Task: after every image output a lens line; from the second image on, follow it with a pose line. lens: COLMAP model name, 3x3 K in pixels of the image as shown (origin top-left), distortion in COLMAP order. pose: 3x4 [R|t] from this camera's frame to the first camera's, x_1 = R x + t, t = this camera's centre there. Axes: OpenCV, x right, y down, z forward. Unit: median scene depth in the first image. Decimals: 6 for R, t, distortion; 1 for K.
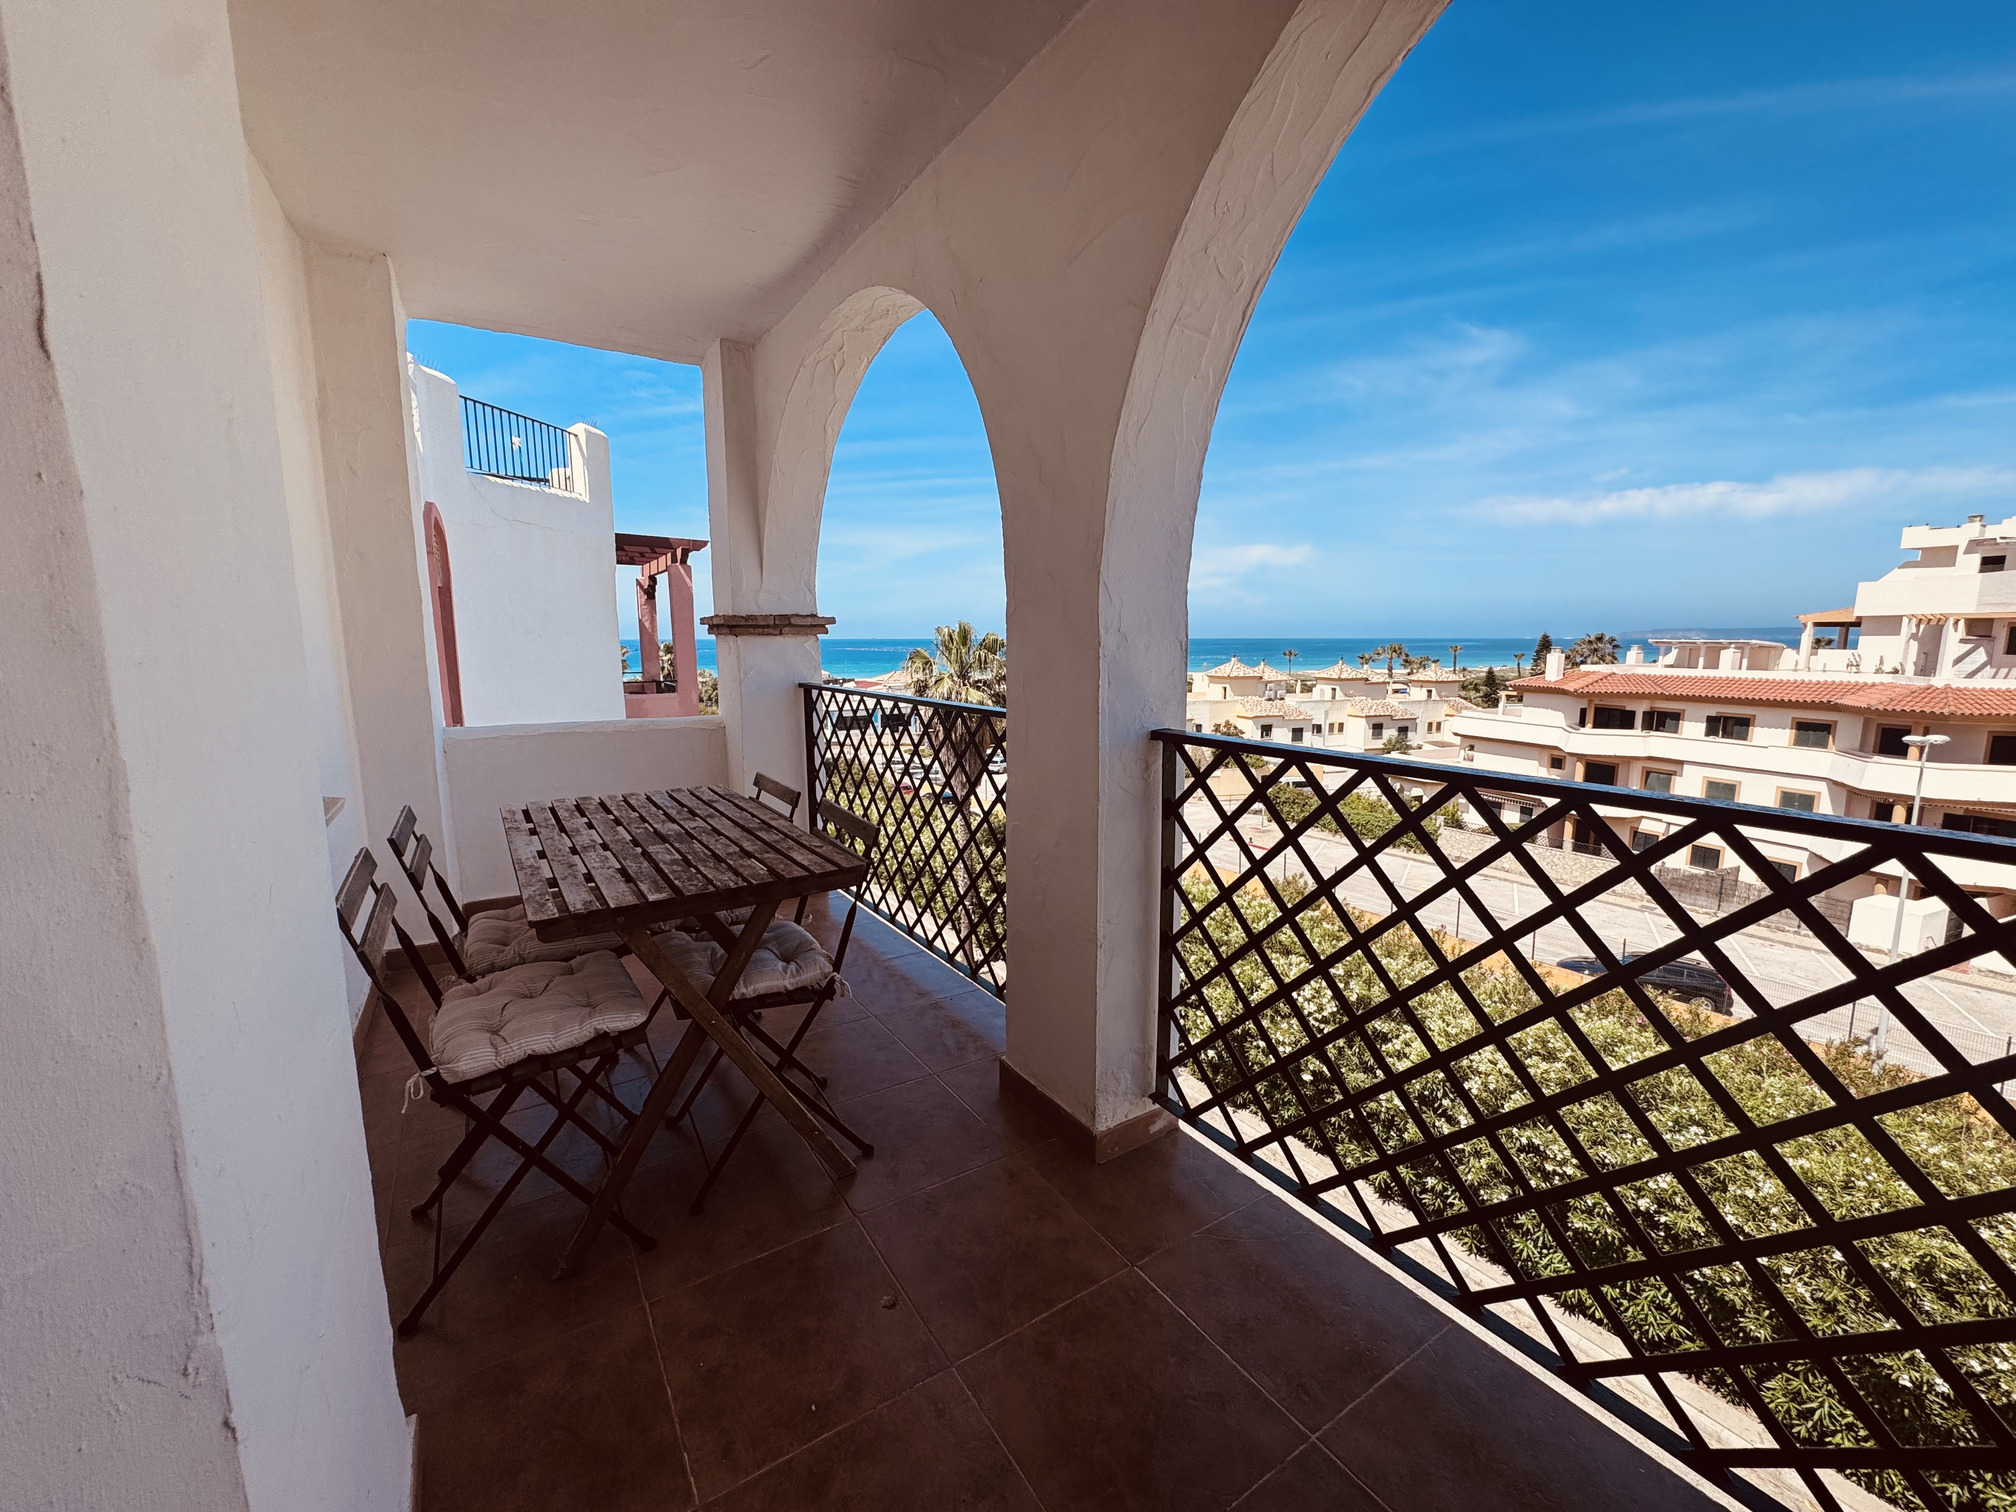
lens RADIAL K [[812.0, 0, 998.4], [0, 812.0, 752.9], [0, 0, 1]] dist [-0.001937, -0.000065]
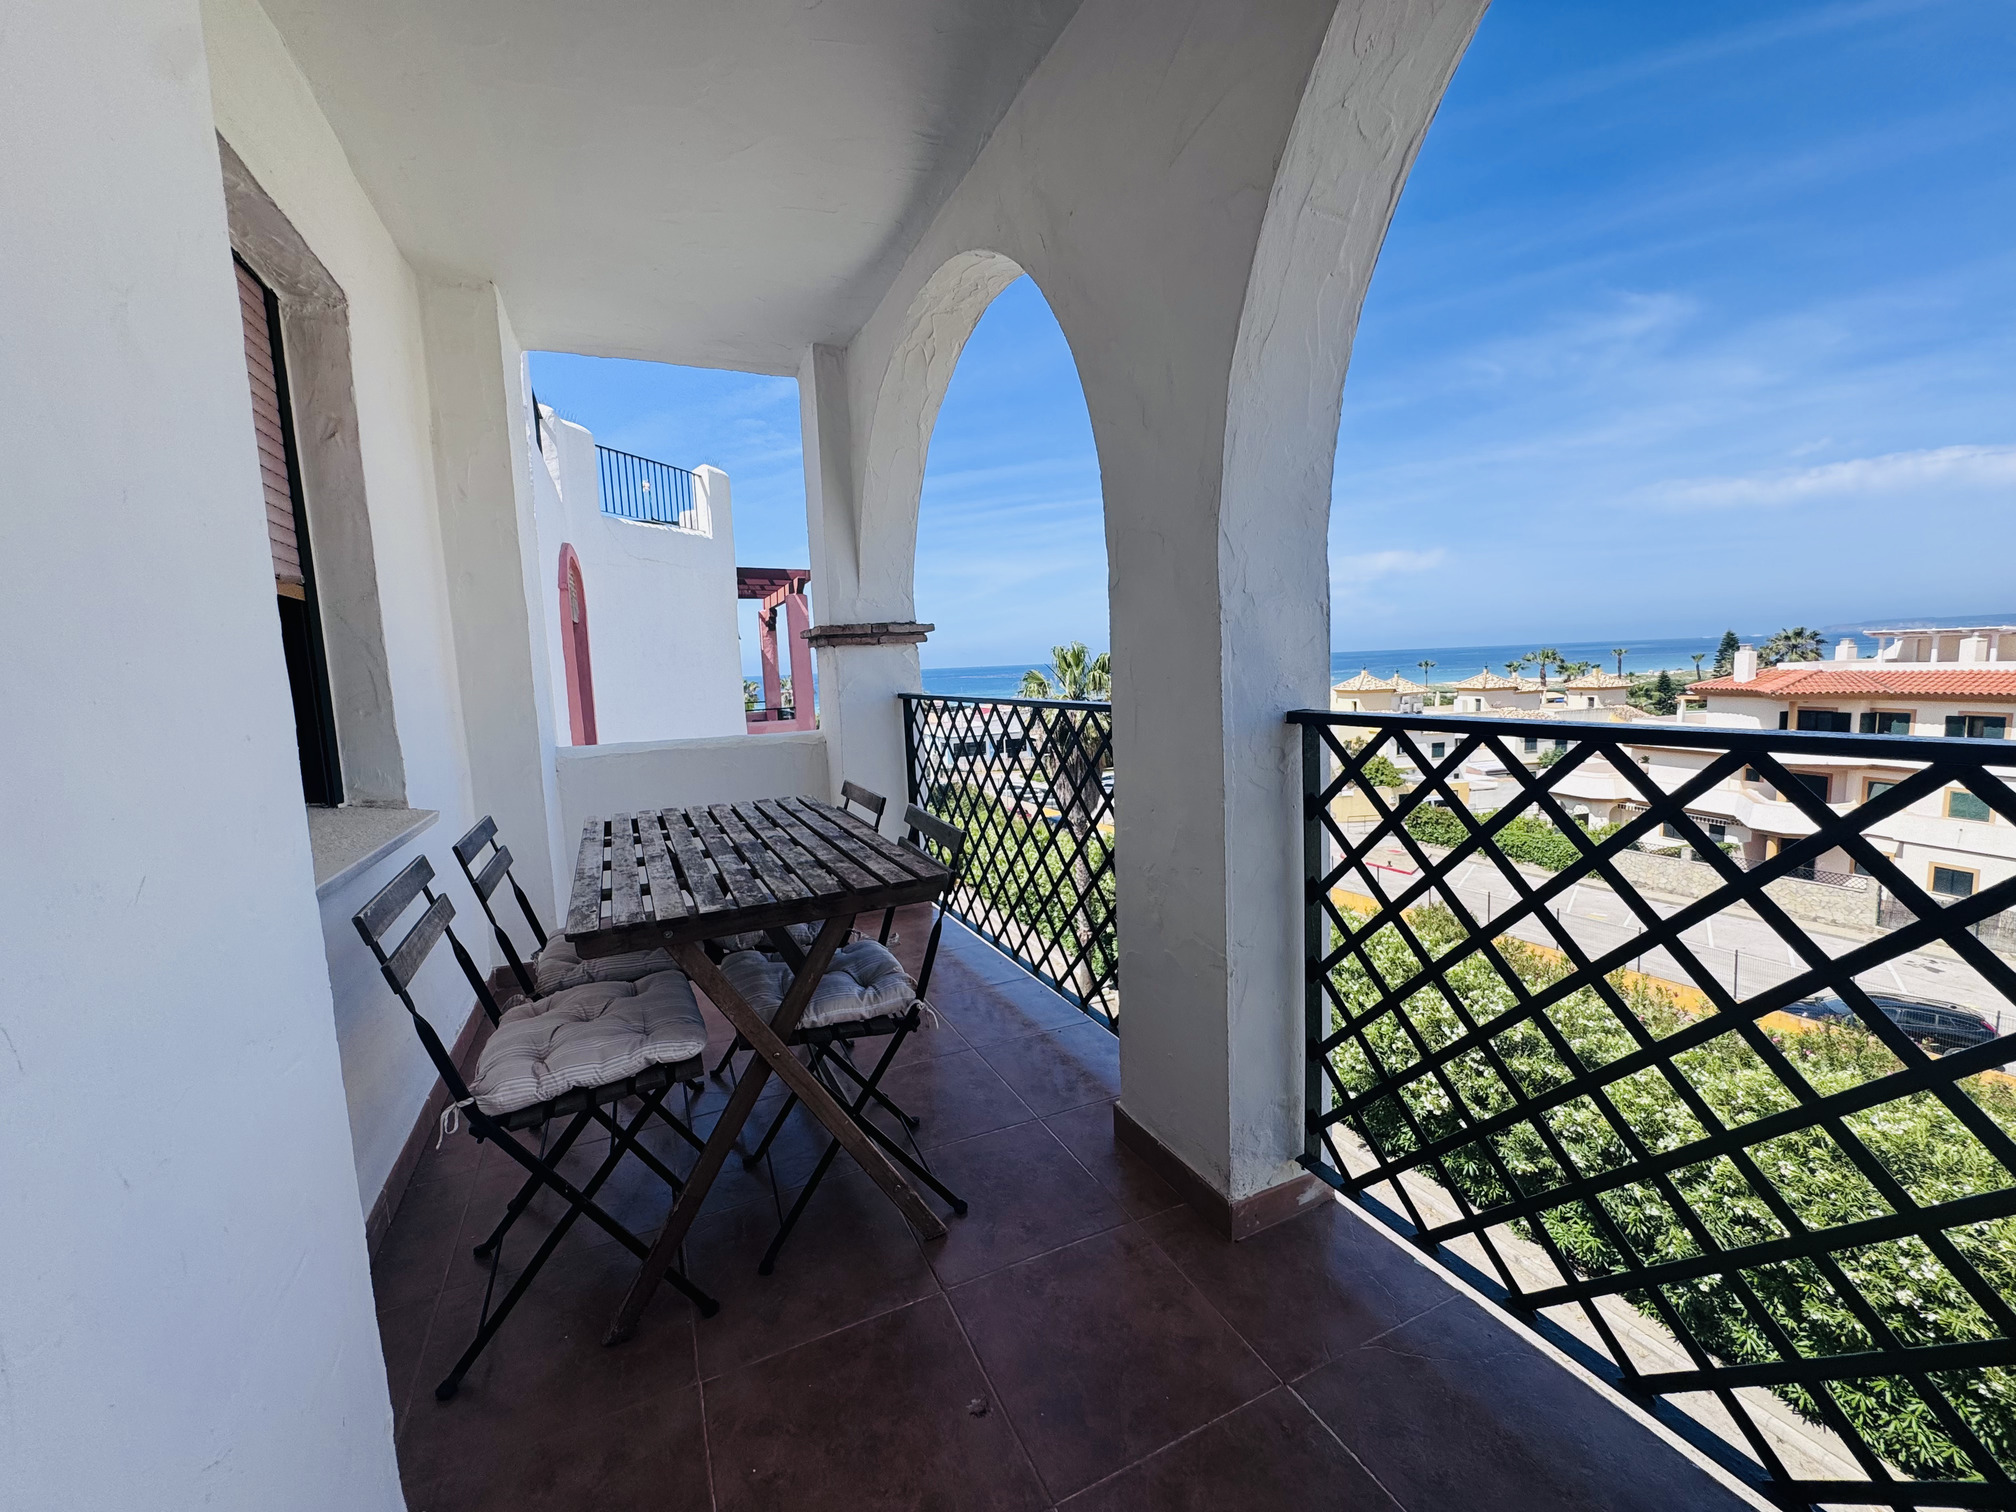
lens RADIAL K [[812.0, 0, 998.2], [0, 812.0, 752.2], [0, 0, 1]] dist [-0.001937, -0.000065]
pose [[0.989669, -0.022336, -0.141620, 0.002461], [0.017858, 0.999302, -0.032808, 0.006636], [0.142254, 0.029940, 0.989377, 0.026641]]
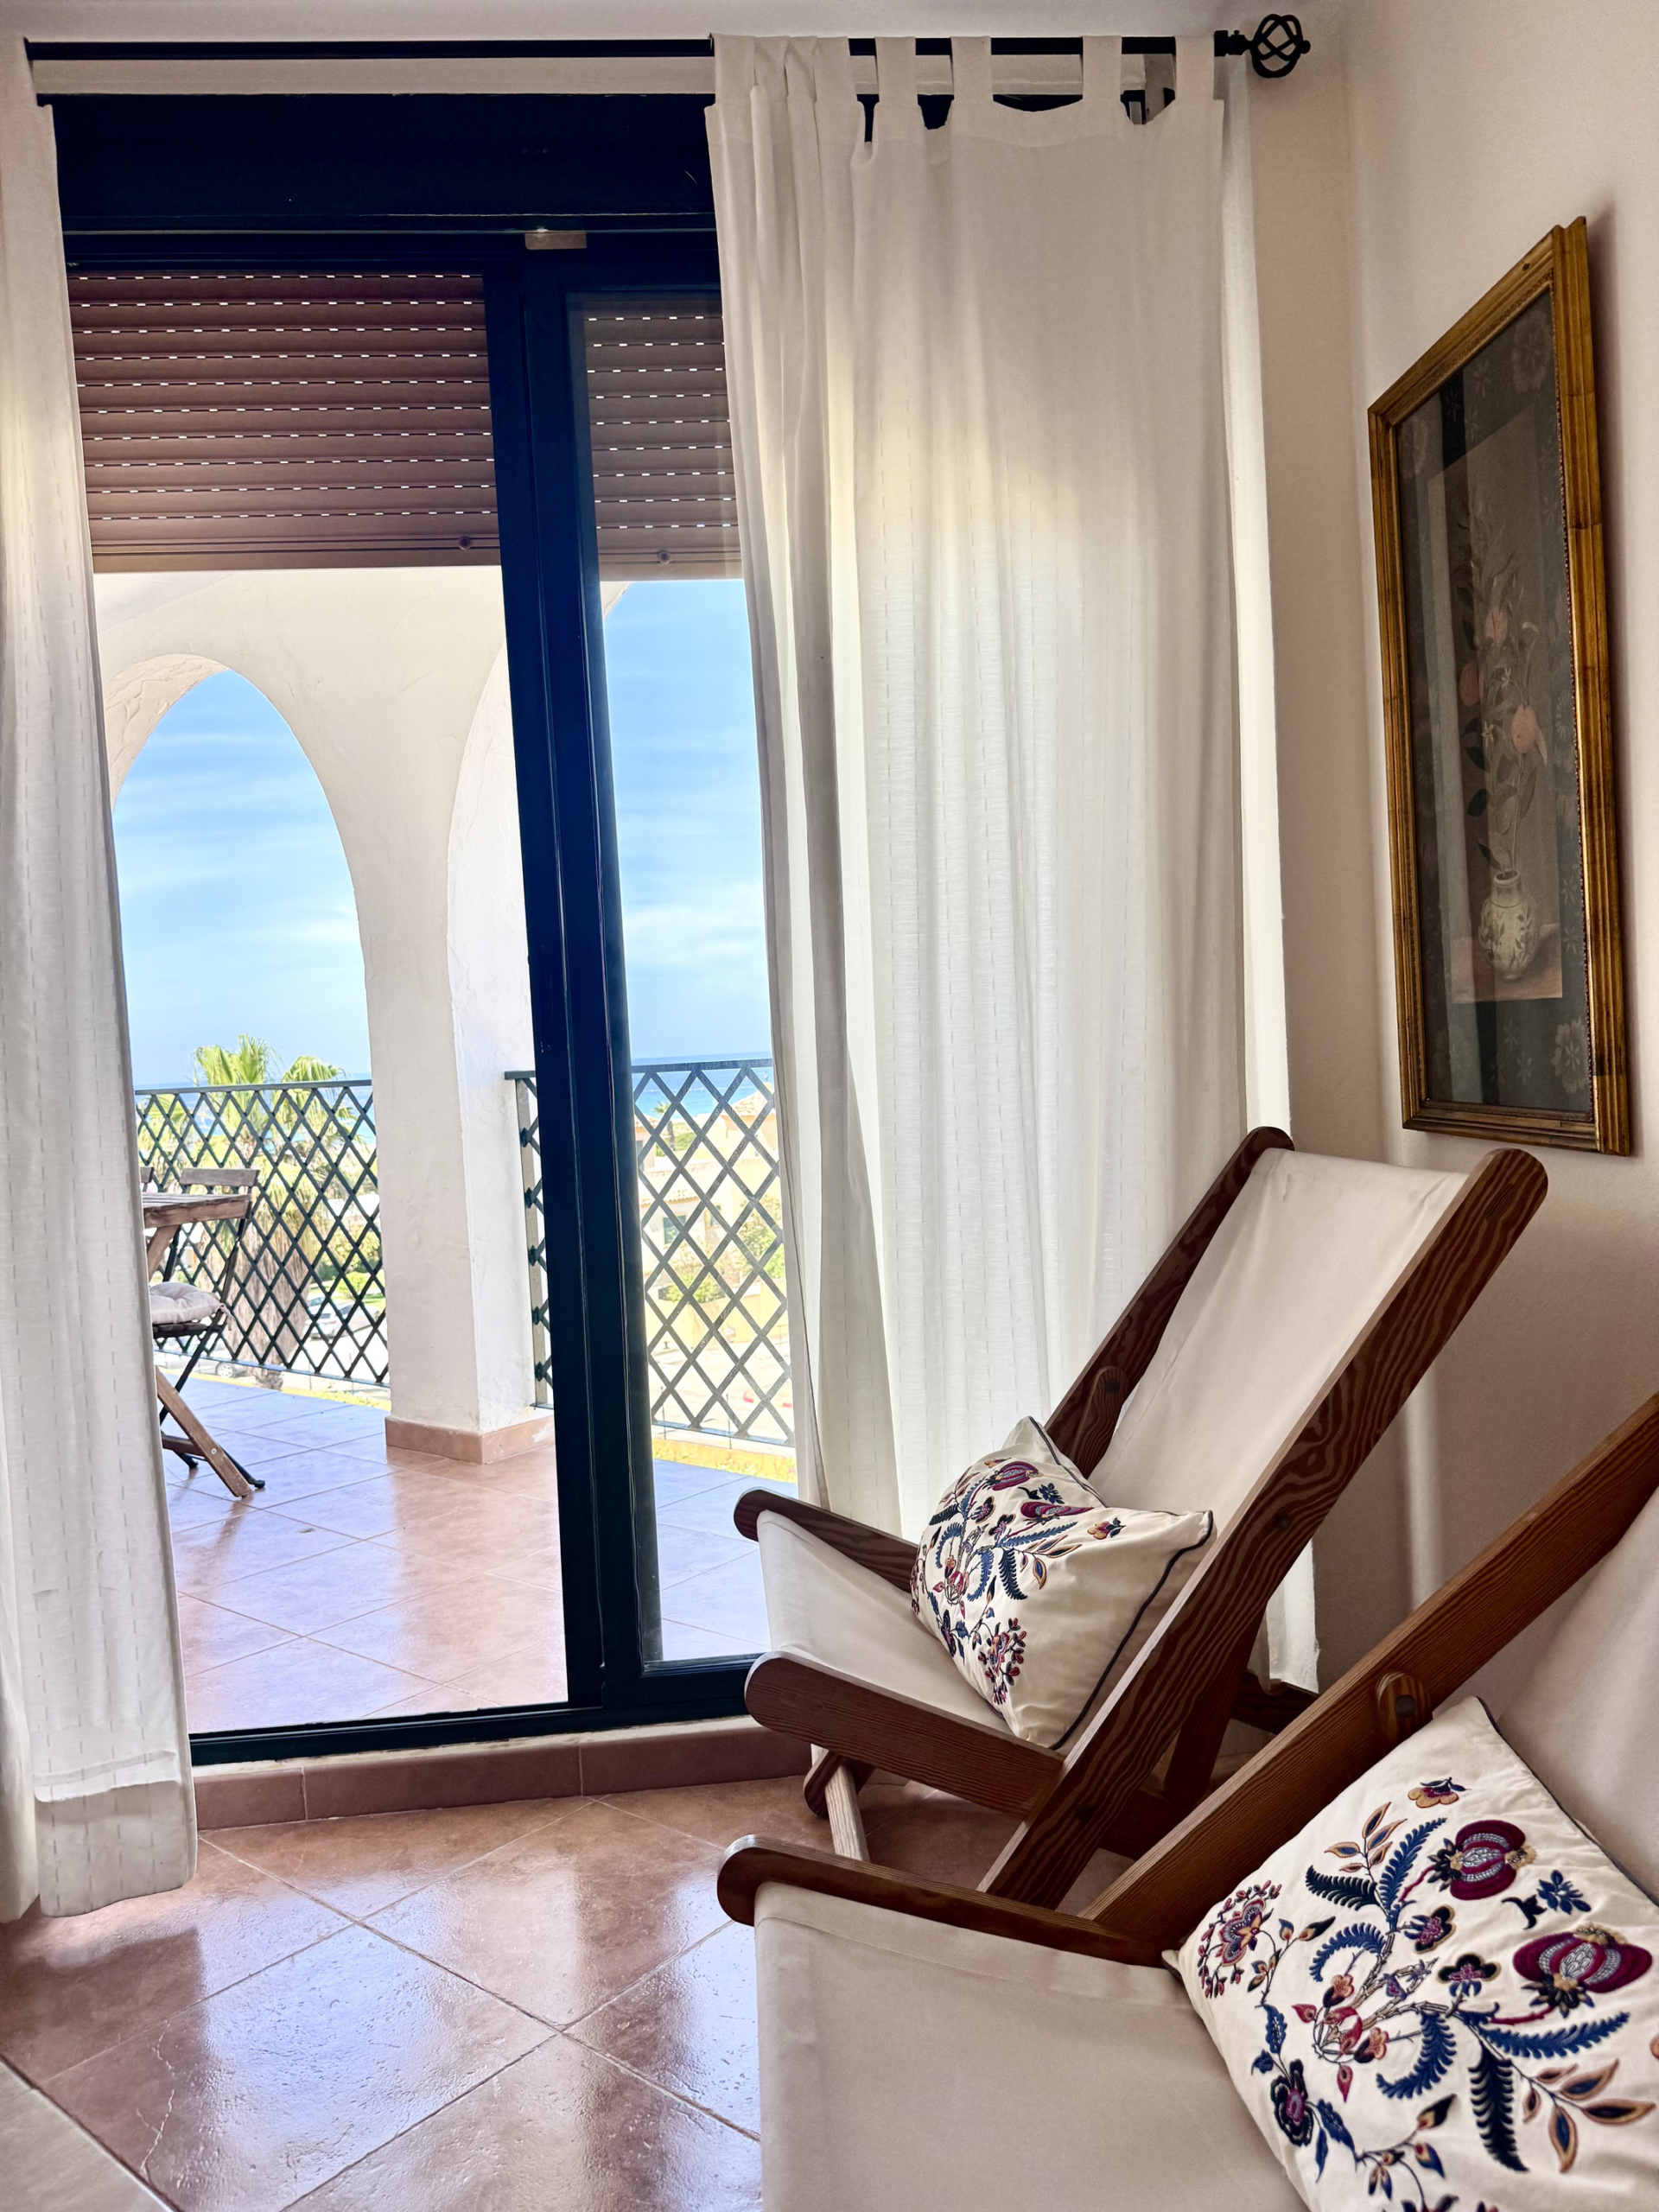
lens RADIAL K [[1566.3, 0, 805.6], [0, 1566.3, 1104.2], [0, 0, 1]] dist [0.059761, -0.013885]
pose [[0.952258, -0.057617, 0.299807, -0.014643], [0.091483, 0.990756, -0.100169, 0.053668], [-0.291264, 0.122814, 0.948726, -0.235339]]
